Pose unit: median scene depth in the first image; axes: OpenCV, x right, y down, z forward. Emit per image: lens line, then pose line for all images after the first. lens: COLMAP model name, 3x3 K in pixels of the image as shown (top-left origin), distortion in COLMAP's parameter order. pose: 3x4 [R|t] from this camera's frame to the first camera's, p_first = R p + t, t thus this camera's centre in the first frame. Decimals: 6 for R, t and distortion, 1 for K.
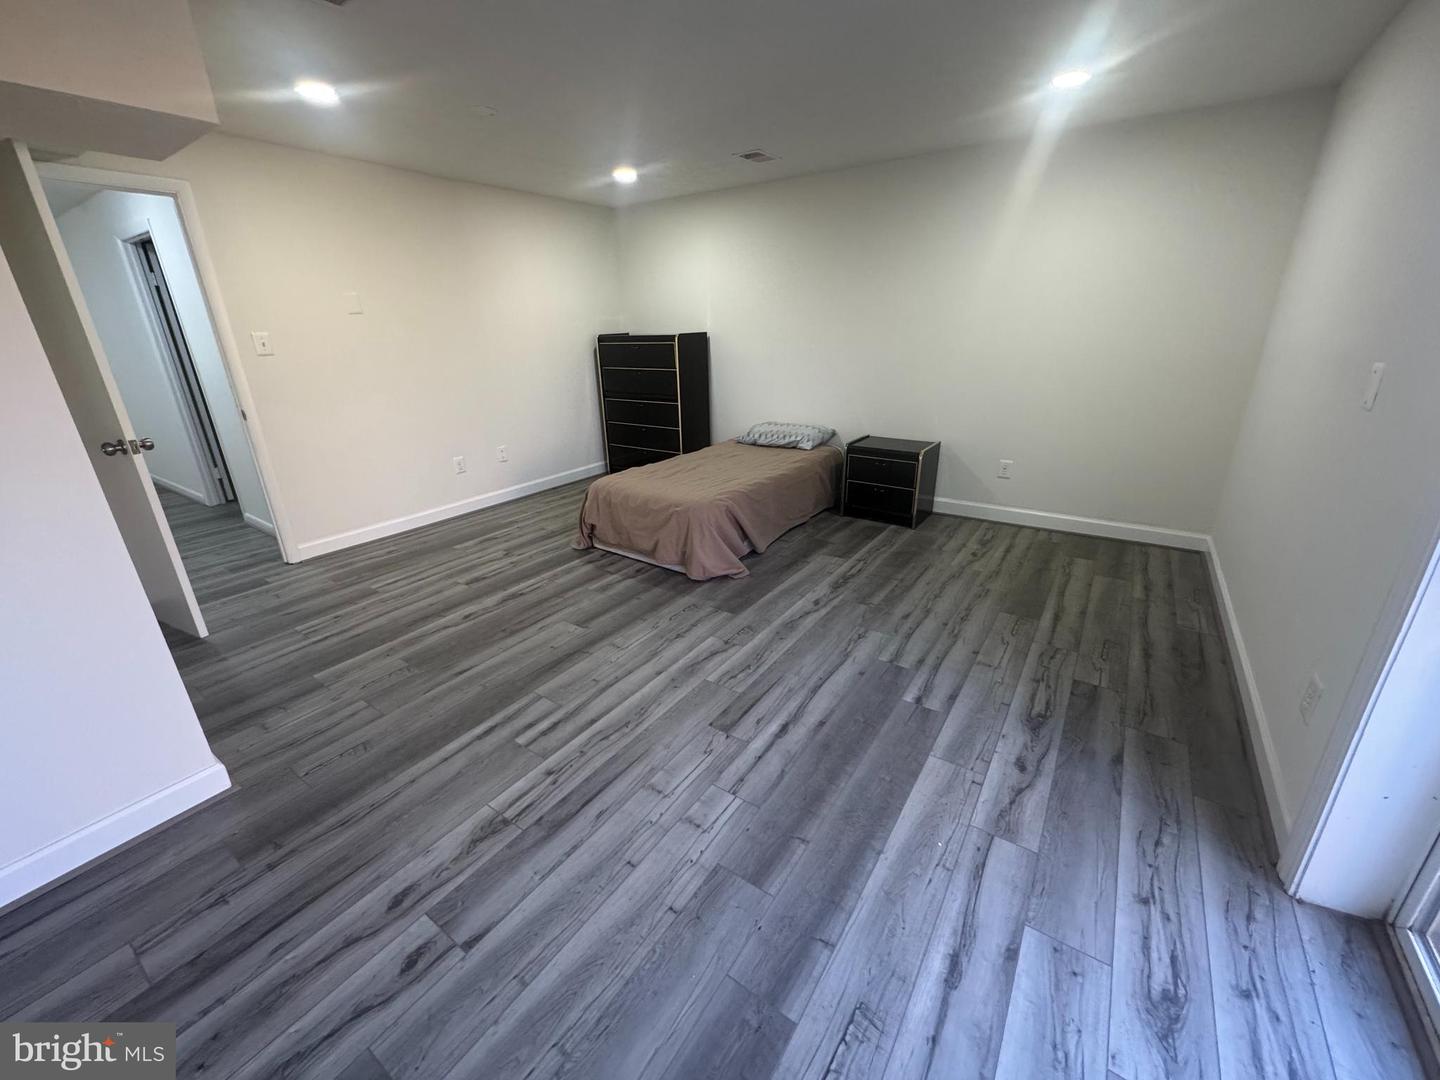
lens RADIAL K [[581.4, 0, 720.6], [0, 581.4, 534.0], [0, 0, 1]] dist [-0.001254, 0.001403]
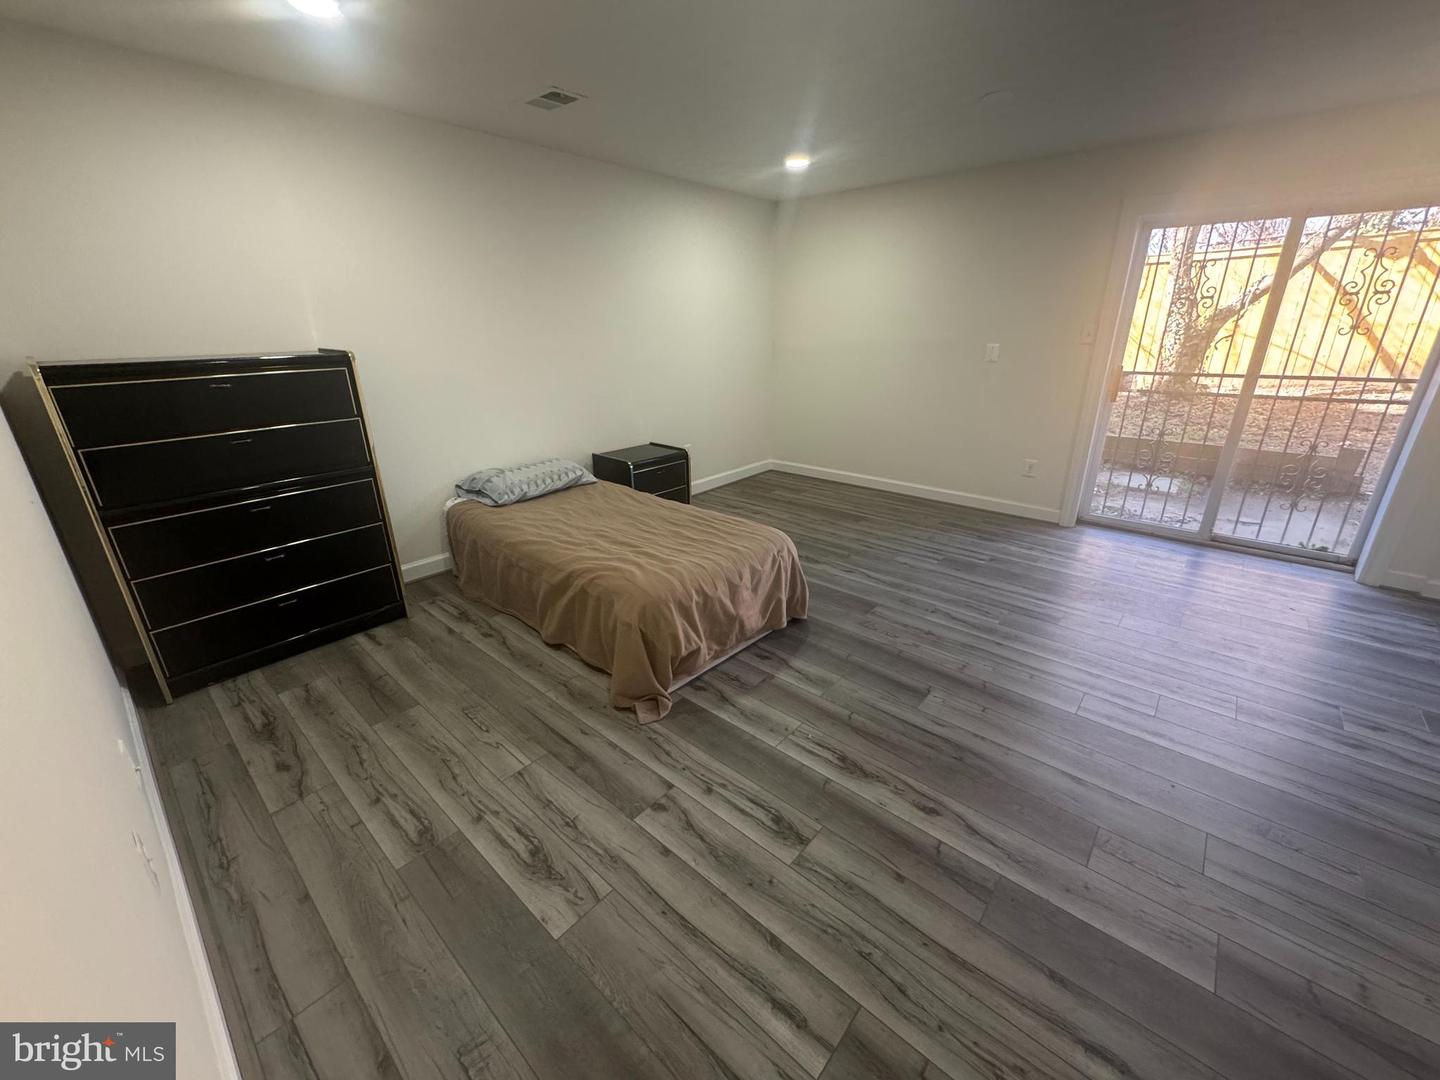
lens RADIAL K [[581.4, 0, 728.0], [0, 581.4, 528.4], [0, 0, 1]] dist [-0.001254, 0.001403]
pose [[0.104956, -0.312962, 0.943949, -0.936020], [0.345886, 0.901417, 0.260402, -0.346595], [-0.932388, 0.299168, 0.202859, 0.996847]]
